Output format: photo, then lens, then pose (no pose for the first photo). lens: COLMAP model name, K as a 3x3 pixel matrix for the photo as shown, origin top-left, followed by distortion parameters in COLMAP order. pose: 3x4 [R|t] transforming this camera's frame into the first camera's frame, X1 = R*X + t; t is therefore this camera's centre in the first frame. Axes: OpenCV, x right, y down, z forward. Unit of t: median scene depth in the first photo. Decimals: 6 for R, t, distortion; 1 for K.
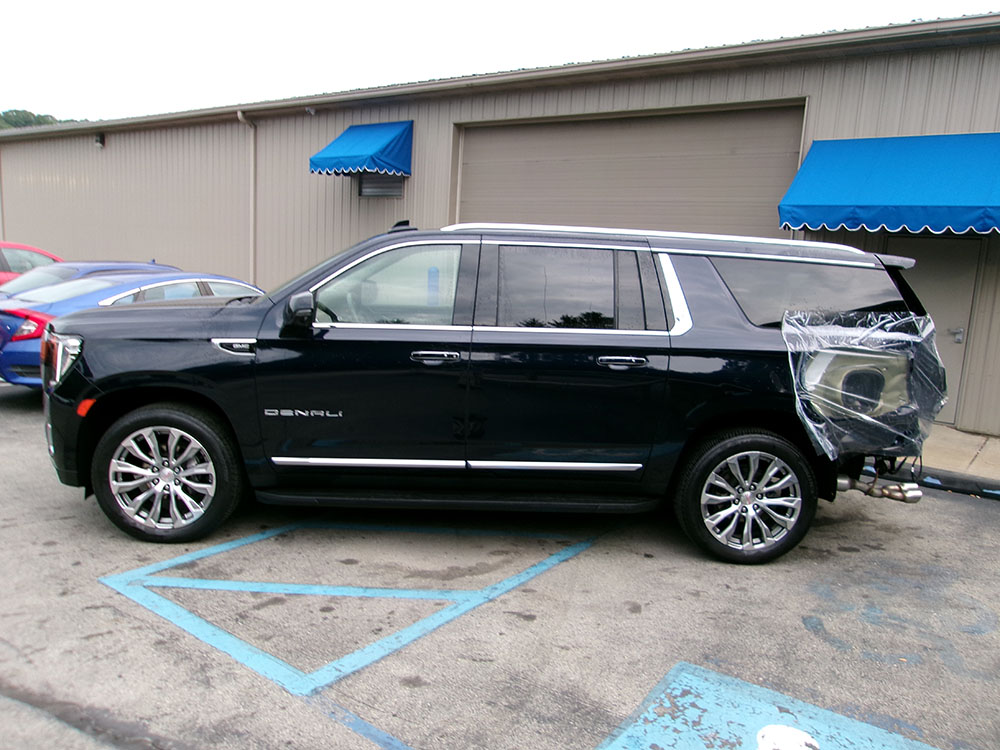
lens RADIAL K [[772.8, 0, 504.9], [0, 772.8, 376.1], [0, 0, 1]] dist [-0.036056, 0.067270]
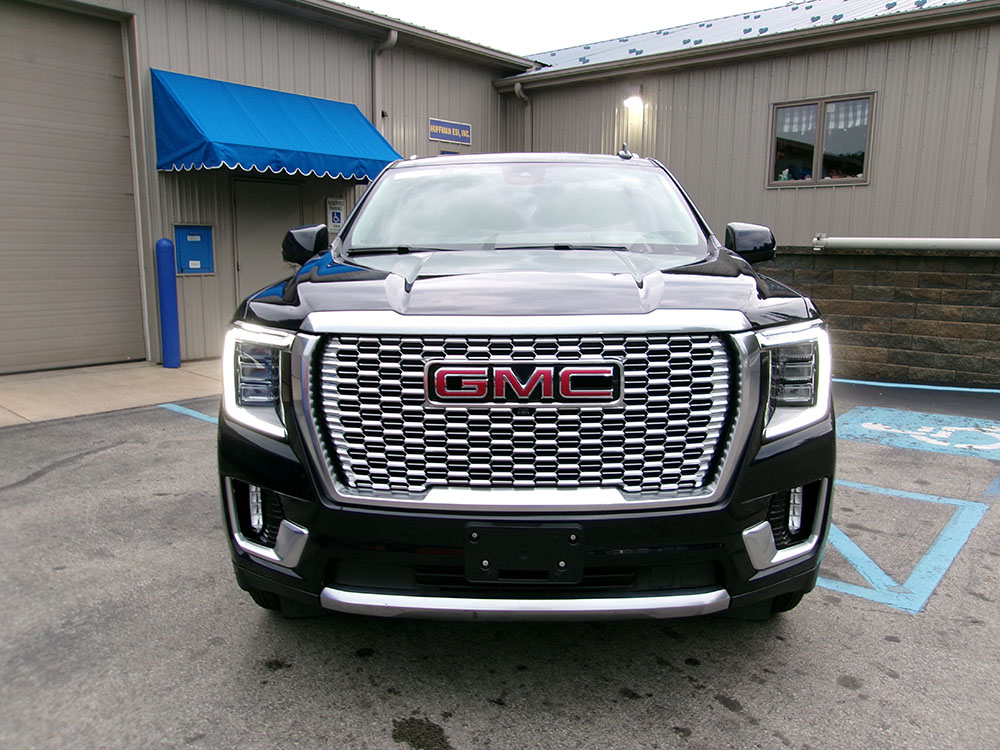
lens RADIAL K [[772.8, 0, 504.9], [0, 772.8, 376.1], [0, 0, 1]] dist [-0.036056, 0.067270]
pose [[0.057183, -0.214023, 0.975154, -1.155551], [0.158442, 0.966318, 0.202793, -0.161958], [-0.985711, 0.142910, 0.089167, 1.216061]]
